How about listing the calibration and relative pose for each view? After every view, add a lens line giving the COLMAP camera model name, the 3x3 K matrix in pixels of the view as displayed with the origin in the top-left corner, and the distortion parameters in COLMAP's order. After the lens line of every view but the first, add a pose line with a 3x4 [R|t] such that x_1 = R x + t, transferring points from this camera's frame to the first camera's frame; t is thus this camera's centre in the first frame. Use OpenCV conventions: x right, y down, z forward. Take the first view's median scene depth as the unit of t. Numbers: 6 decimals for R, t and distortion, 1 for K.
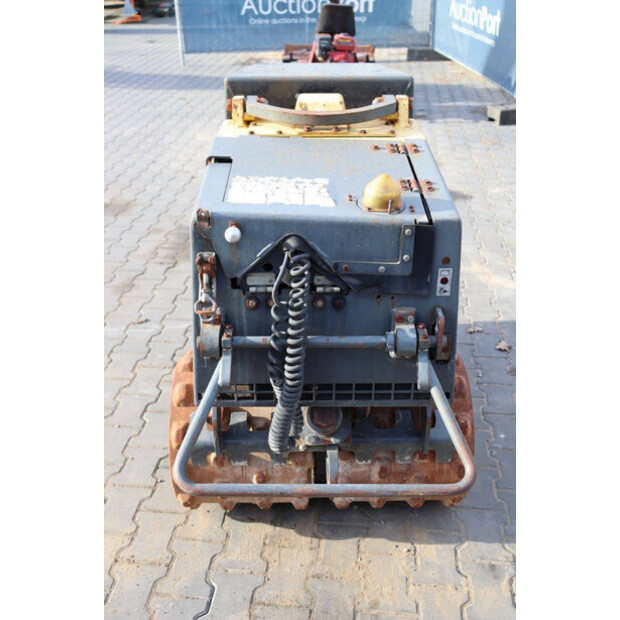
lens RADIAL K [[689.0, 0, 311.2], [0, 689.0, 306.7], [0, 0, 1]] dist [-0.000518, 0.000000]
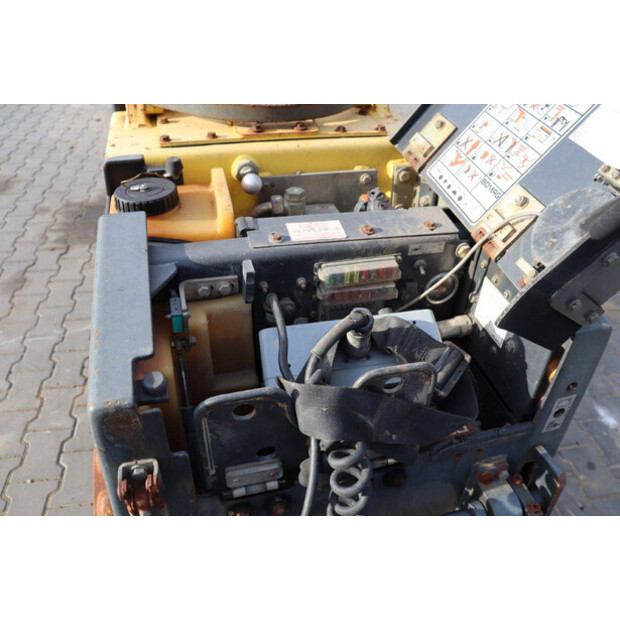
lens RADIAL K [[495.5, 0, 311.6], [0, 495.5, 304.7], [0, 0, 1]] dist [-0.102647, 0.050818]
pose [[0.963832, -0.121262, 0.237327, -0.077477], [0.077017, 0.979230, 0.187555, -0.169934], [-0.255141, -0.162493, 0.953152, 0.507205]]
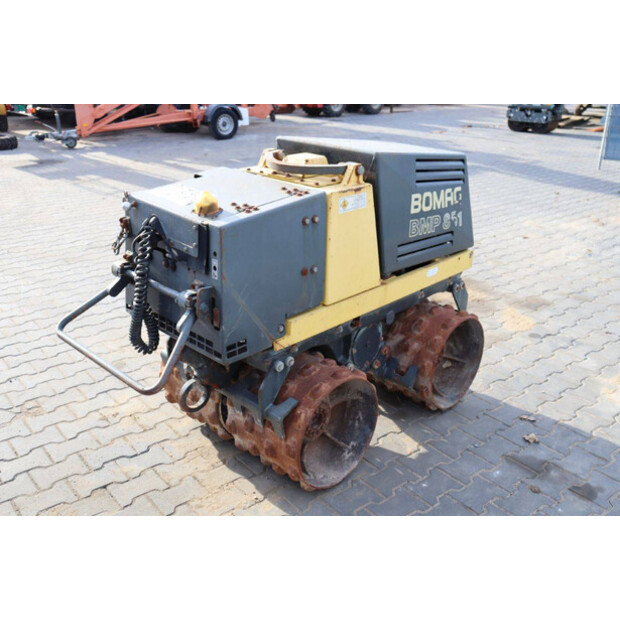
lens RADIAL K [[622.7, 0, 309.3], [0, 622.7, 314.3], [0, 0, 1]] dist [-0.016149, 0.000000]
pose [[0.716911, 0.289340, -0.634288, 0.904405], [-0.350016, 0.936215, 0.031459, -0.043493], [0.602932, 0.199457, 0.772457, 0.095493]]
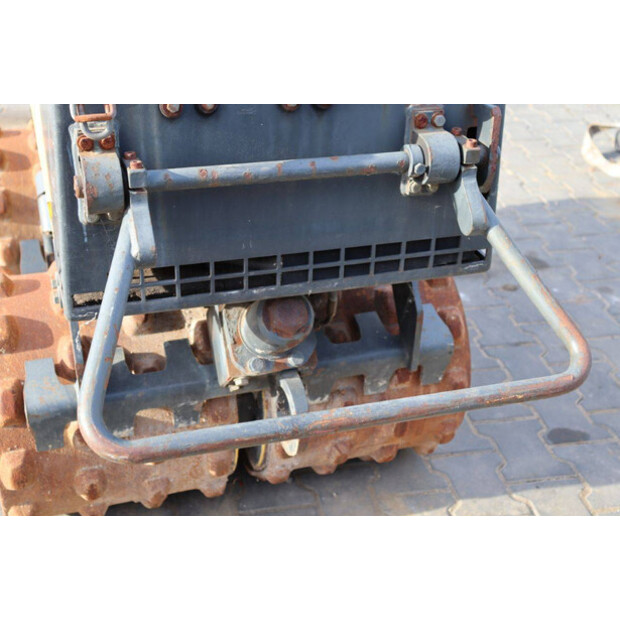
lens RADIAL K [[853.2, 0, 309.1], [0, 853.2, 292.7], [0, 0, 1]] dist [0.076179, 0.000000]
pose [[0.952831, -0.113114, 0.281635, -0.144278], [0.106839, 0.993565, 0.037591, 0.096433], [-0.284075, -0.005729, 0.958785, 0.244915]]
